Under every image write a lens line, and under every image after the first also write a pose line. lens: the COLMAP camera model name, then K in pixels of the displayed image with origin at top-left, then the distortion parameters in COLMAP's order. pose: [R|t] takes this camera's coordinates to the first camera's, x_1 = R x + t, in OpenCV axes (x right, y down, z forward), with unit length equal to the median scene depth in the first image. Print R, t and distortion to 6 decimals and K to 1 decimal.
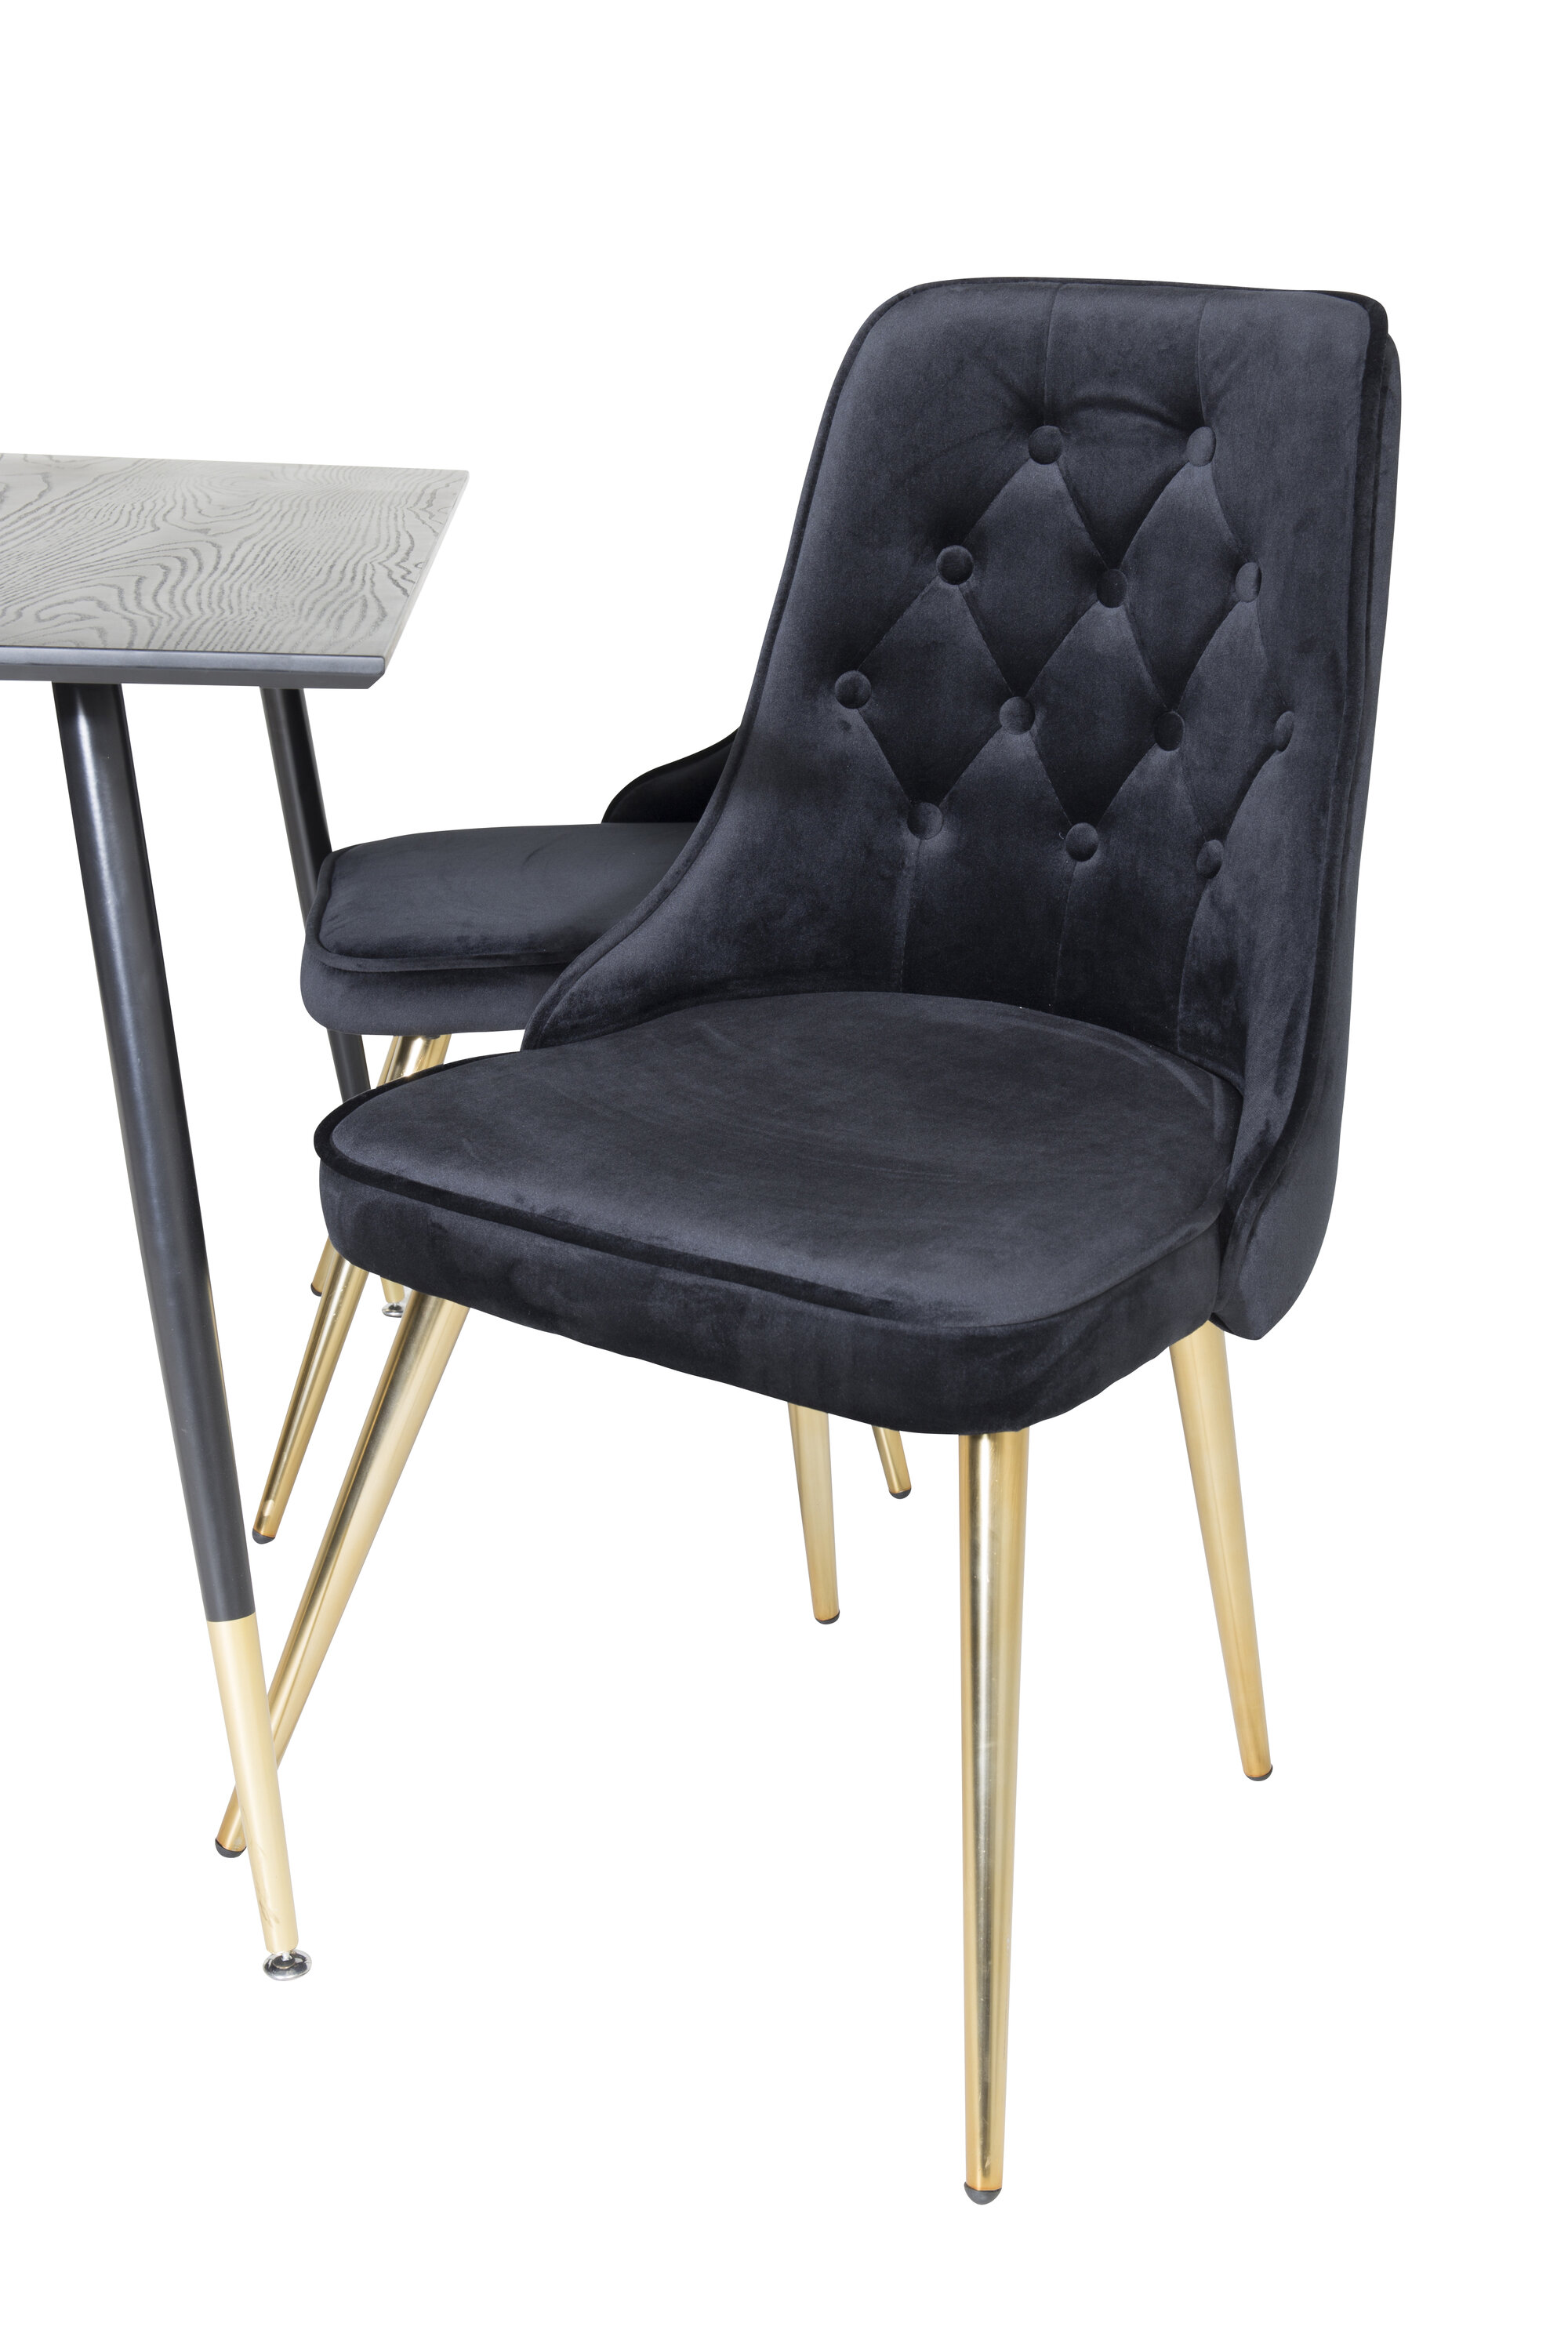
lens RADIAL K [[2910.8, 0, 765.0], [0, 2910.8, 1171.3], [0, 0, 1]] dist [0.017079, 0.000000]
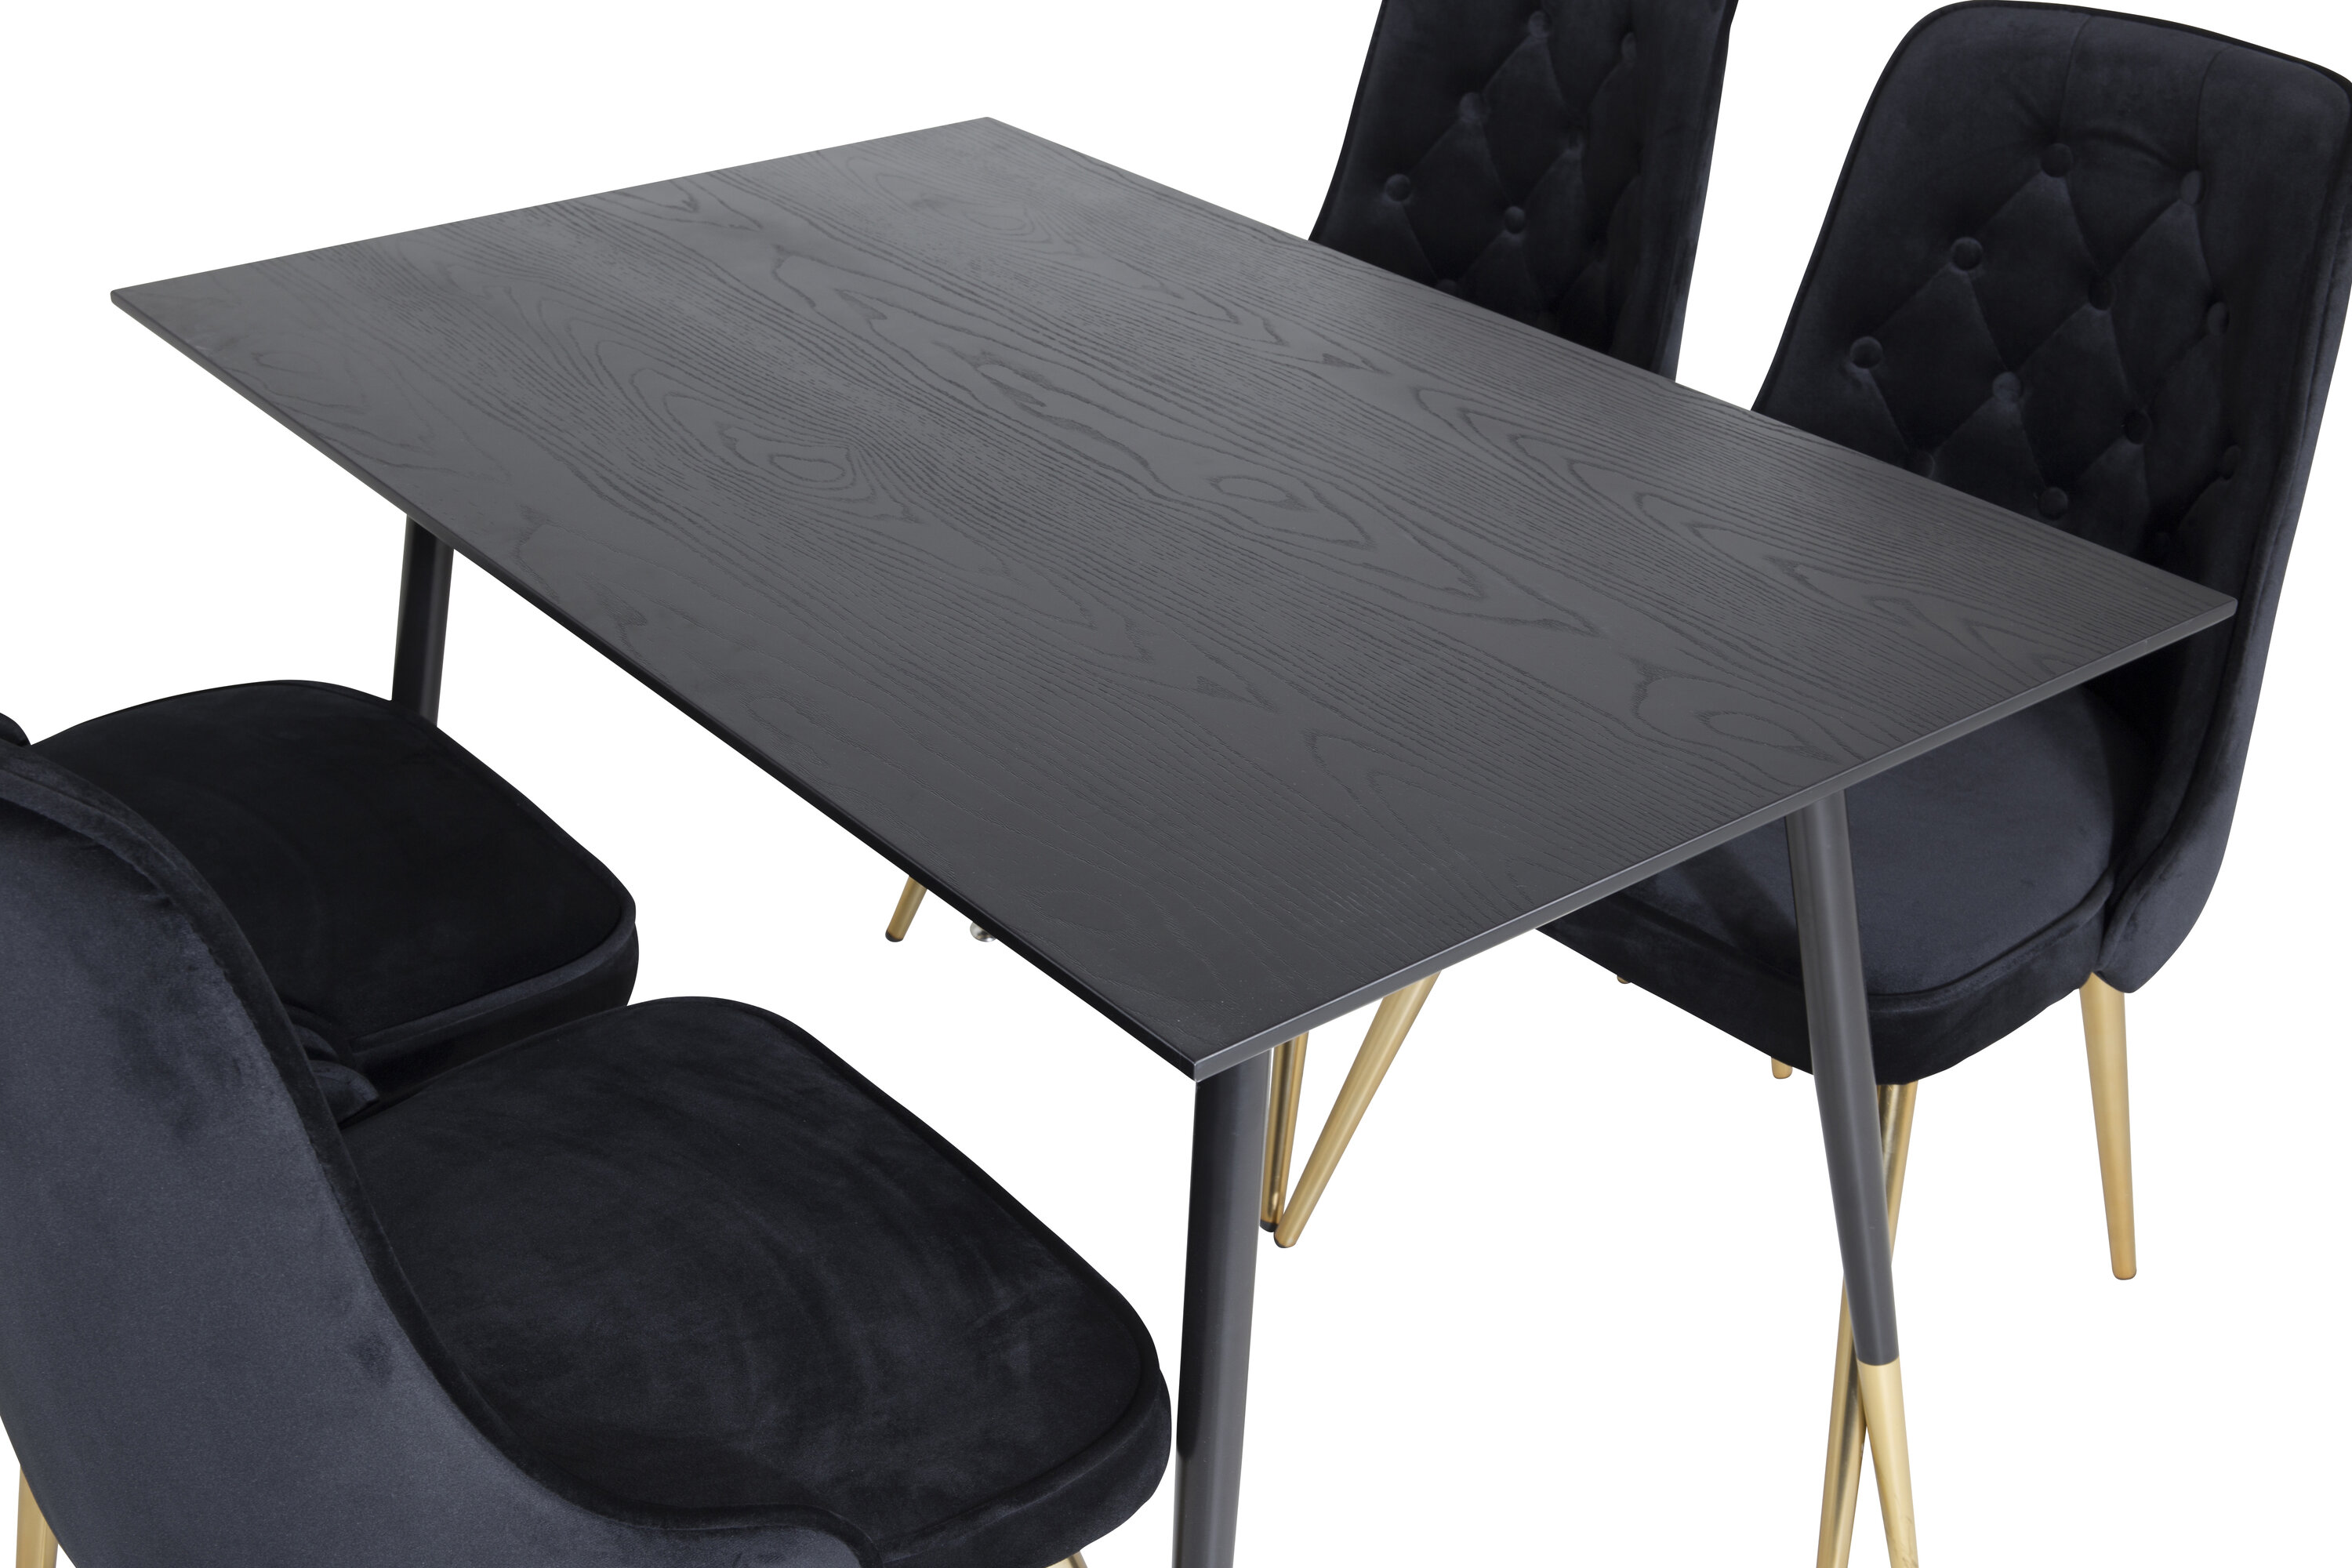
lens RADIAL K [[2910.8, 0, 1187.2], [0, 2910.8, 767.8], [0, 0, 1]] dist [0.017079, 0.000000]
pose [[0.972165, 0.095417, -0.213987, 0.033568], [-0.055578, 0.981164, 0.185008, -0.216300], [0.227609, -0.167965, 0.959157, -0.220486]]
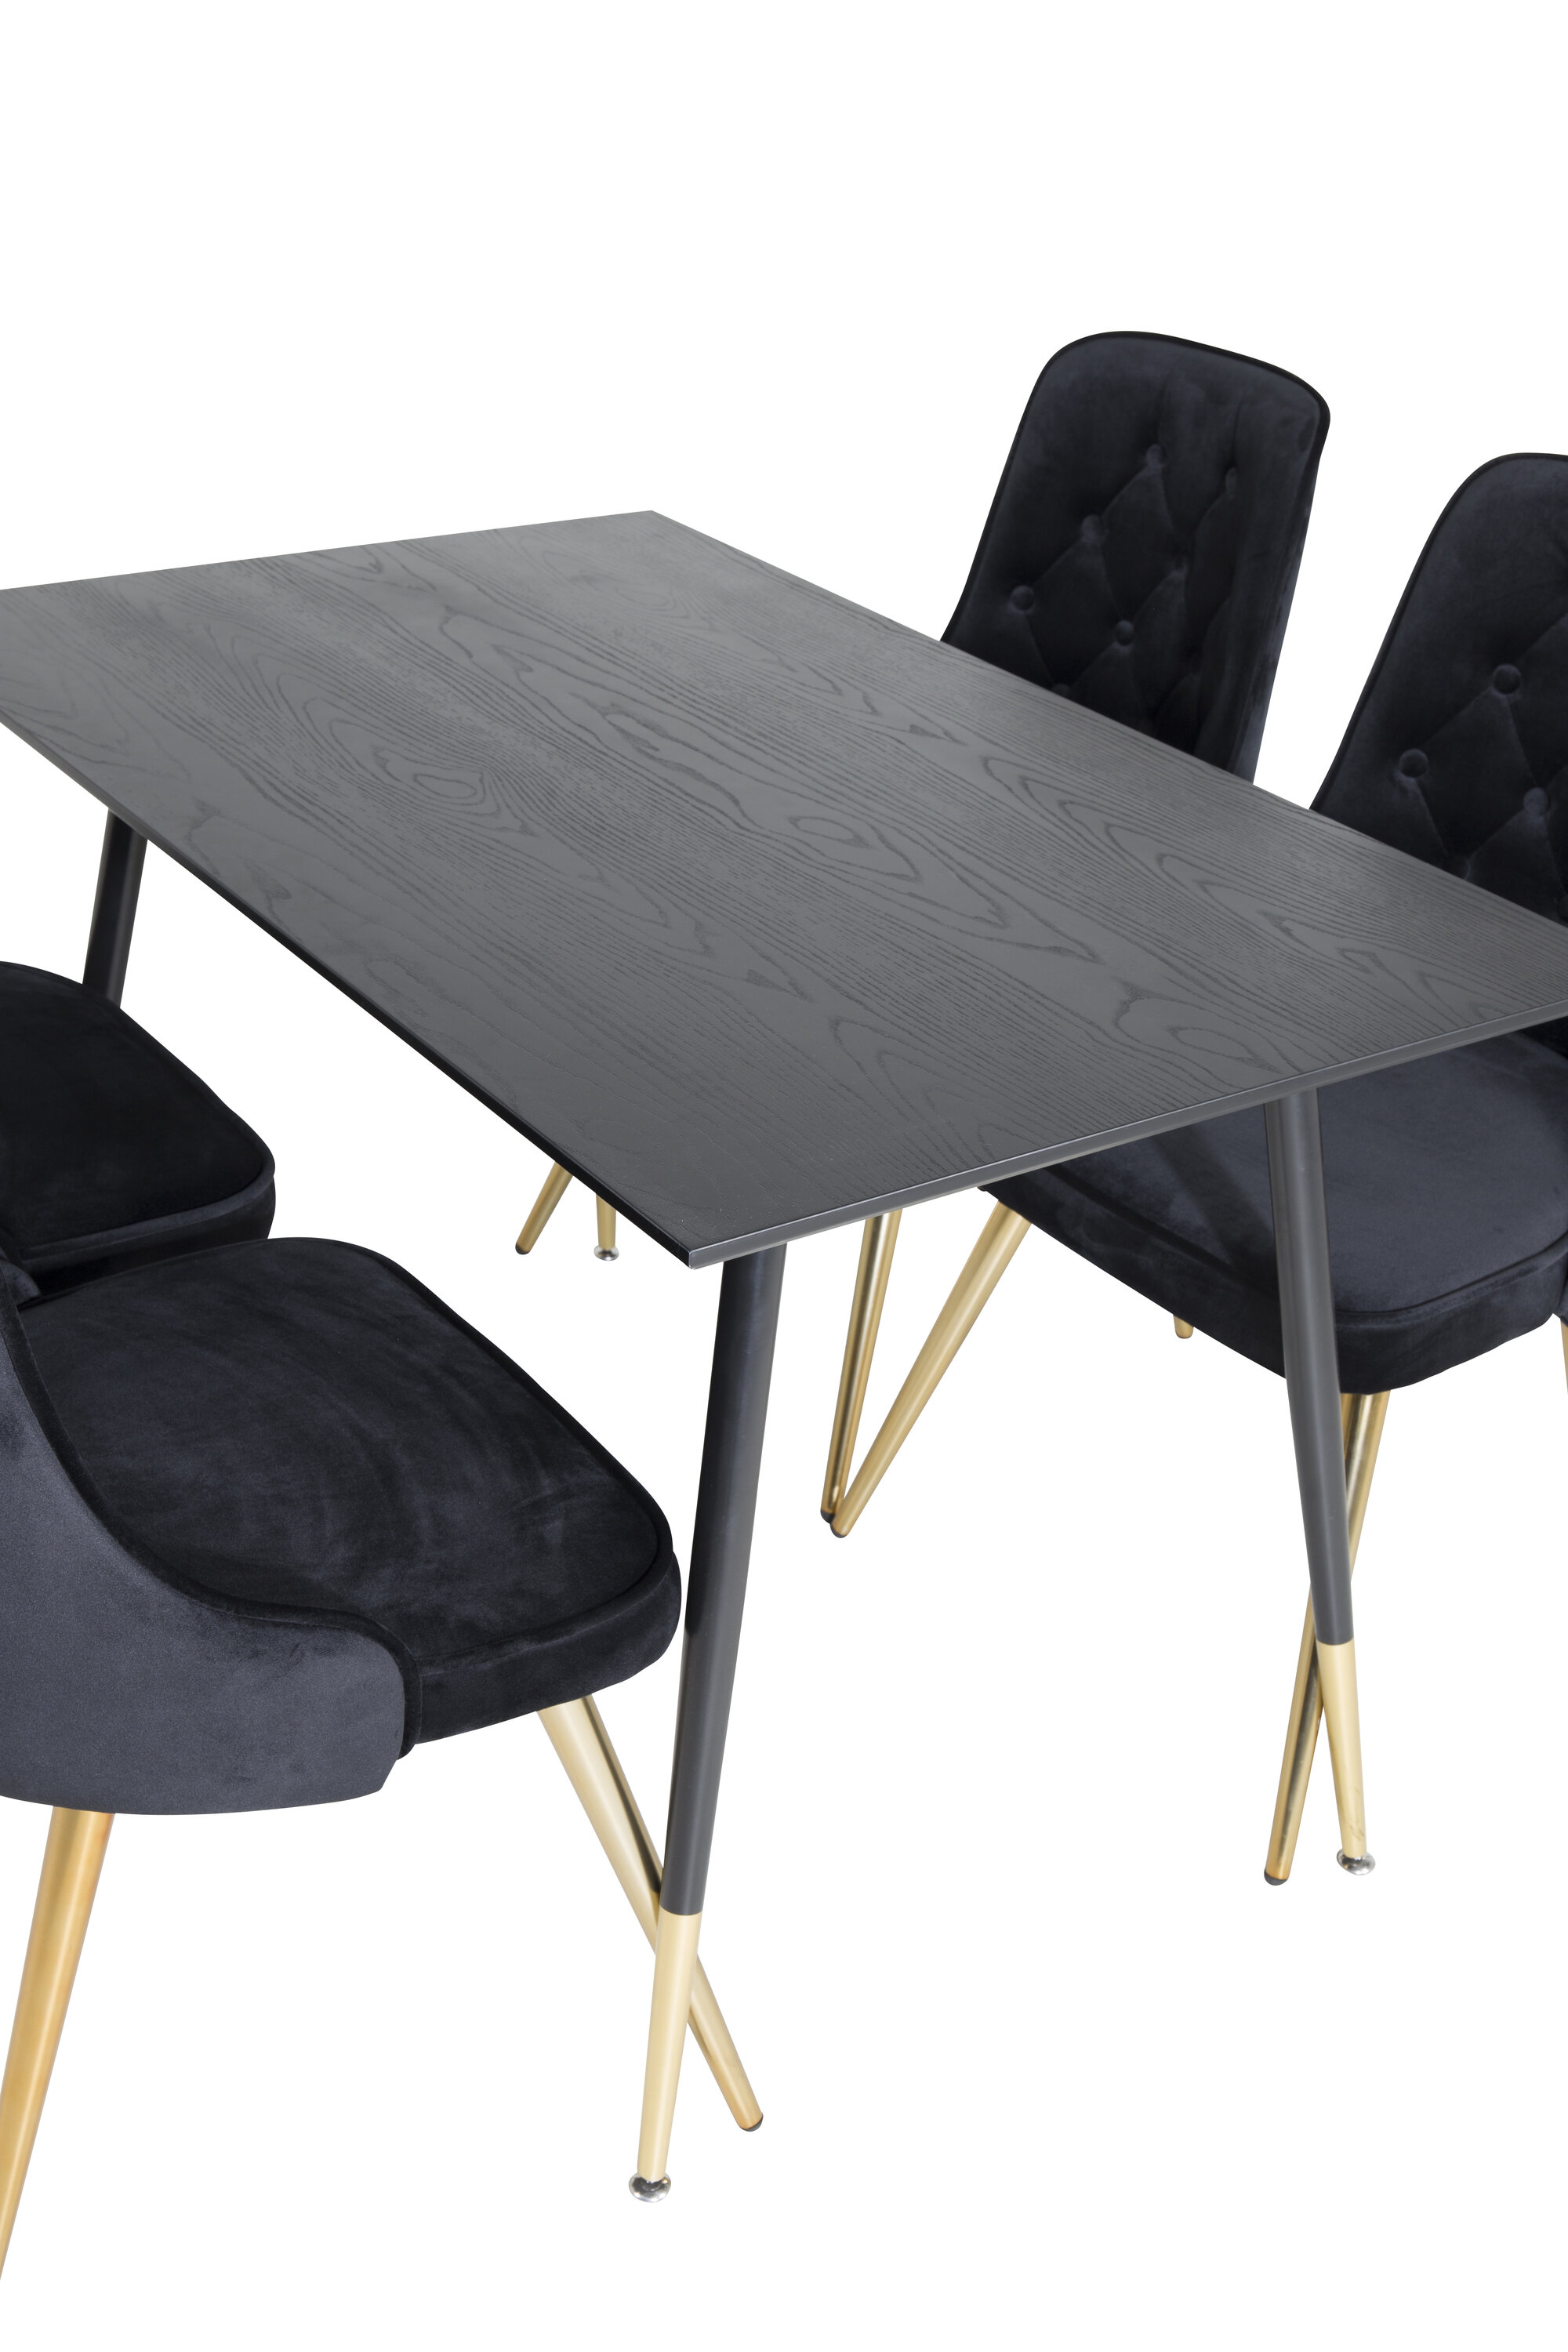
lens RADIAL K [[2910.8, 0, 764.5], [0, 2910.8, 1184.2], [0, 0, 1]] dist [0.017079, 0.000000]
pose [[0.952476, 0.161115, -0.258519, 0.128441], [-0.116528, 0.976840, 0.179458, -0.193409], [0.281445, -0.140805, 0.949191, -0.359083]]
